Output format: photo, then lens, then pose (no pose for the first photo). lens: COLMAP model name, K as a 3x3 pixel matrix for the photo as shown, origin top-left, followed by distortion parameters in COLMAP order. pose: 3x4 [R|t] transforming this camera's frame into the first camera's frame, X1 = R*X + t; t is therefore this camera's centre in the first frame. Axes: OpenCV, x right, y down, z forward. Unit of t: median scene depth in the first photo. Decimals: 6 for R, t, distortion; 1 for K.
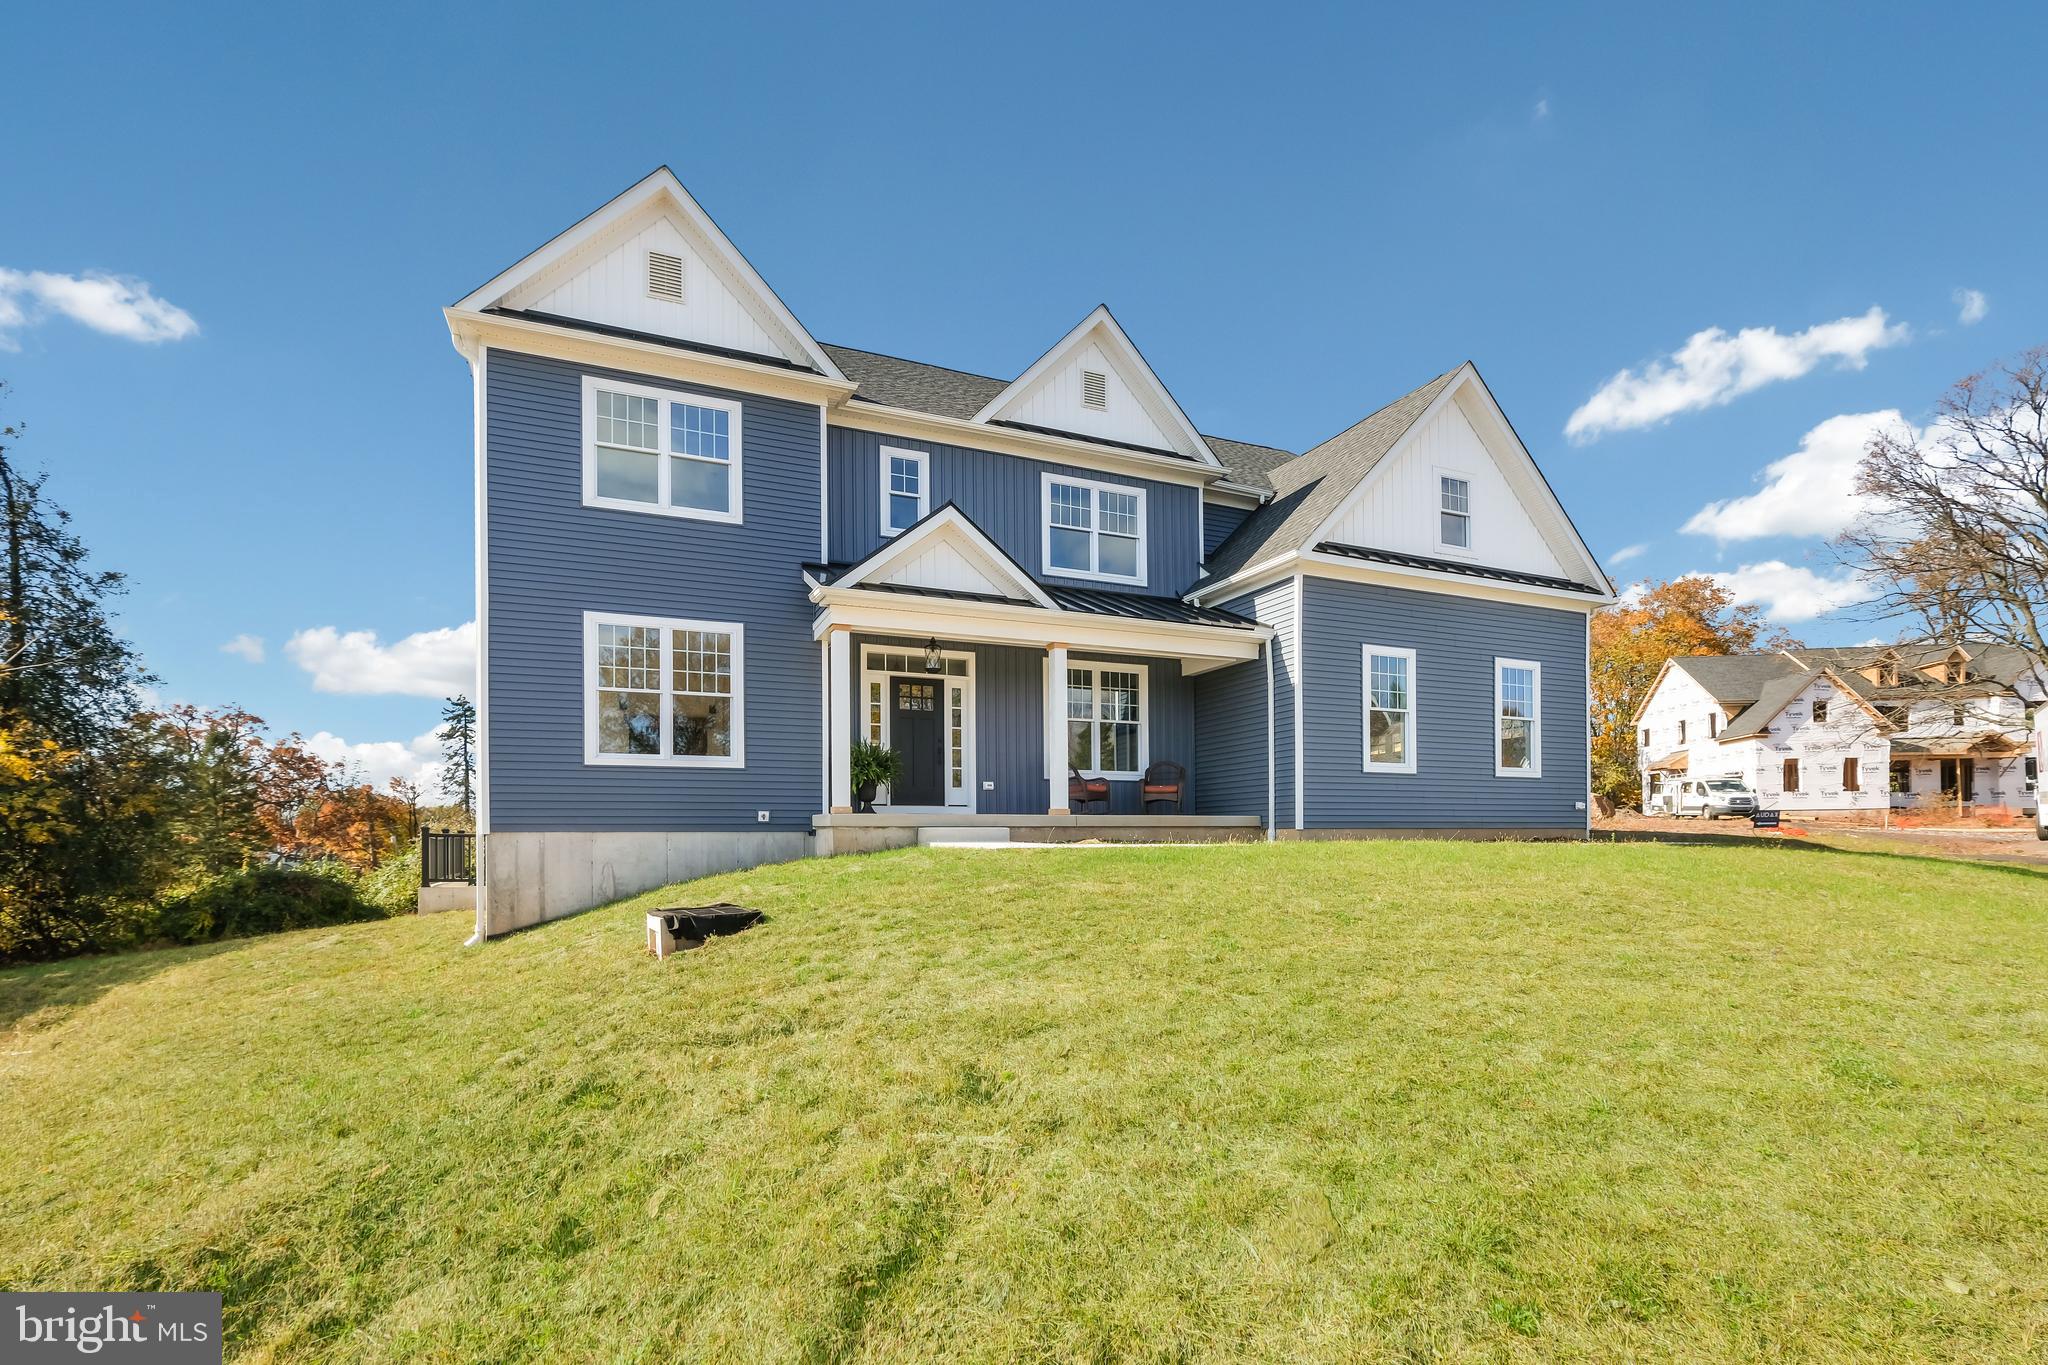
lens RADIAL K [[900.0, 0, 1021.5], [0, 900.0, 836.6], [0, 0, 1]] dist [-0.002572, 0.001039]
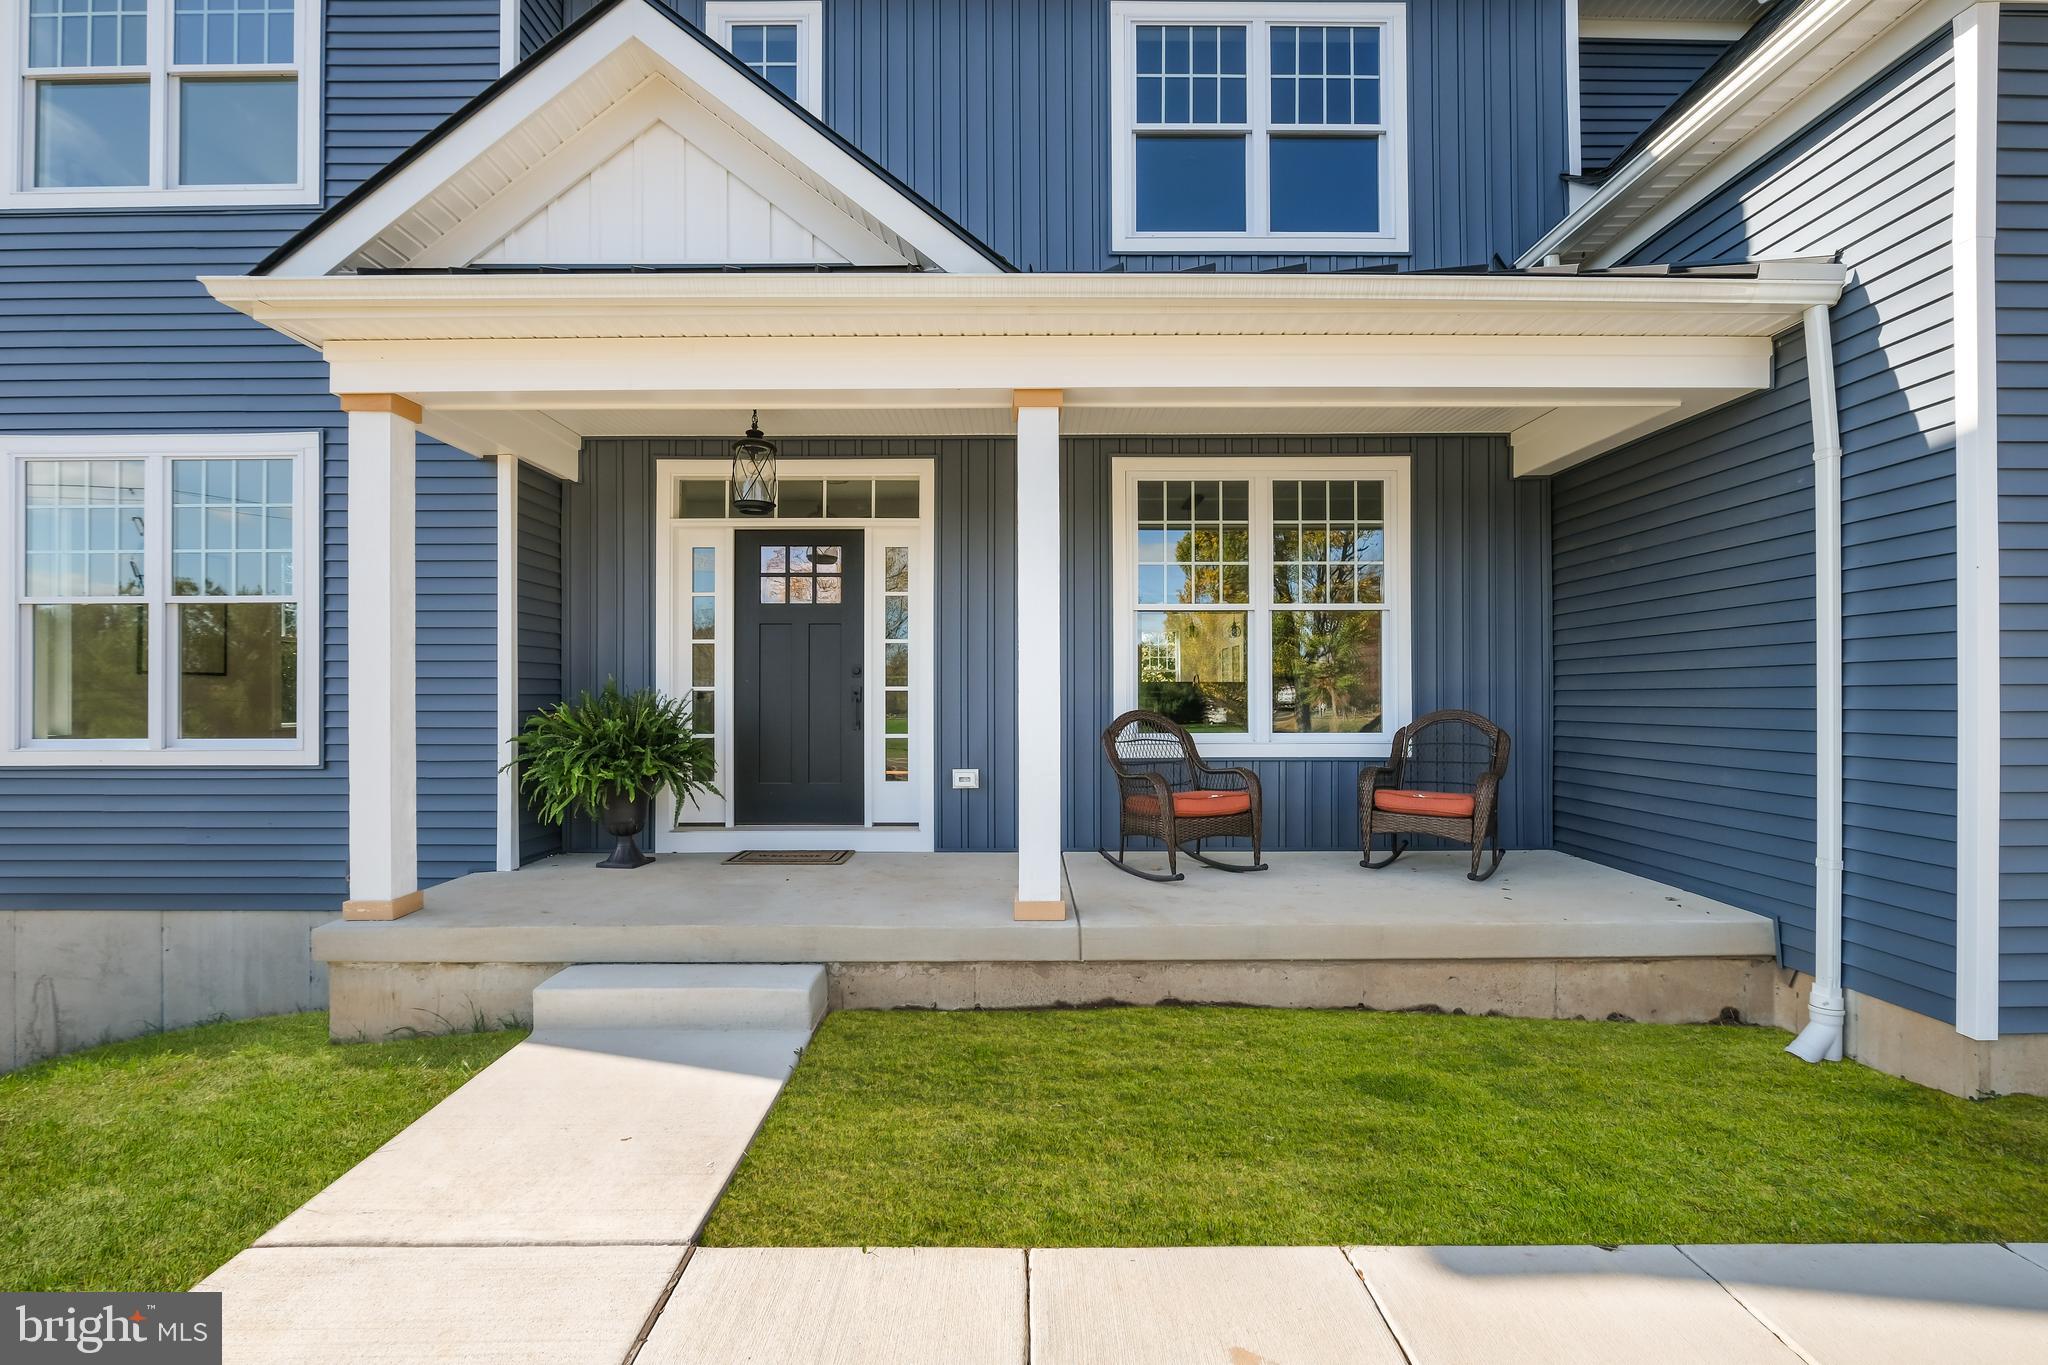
lens RADIAL K [[900.0, 0, 1029.0], [0, 900.0, 700.6], [0, 0, 1]] dist [-0.002572, 0.001039]
pose [[0.924447, -0.004945, -0.381277, 0.147986], [-0.000947, 0.999883, -0.015266, -0.086523], [0.381308, 0.014473, 0.924335, 0.634204]]
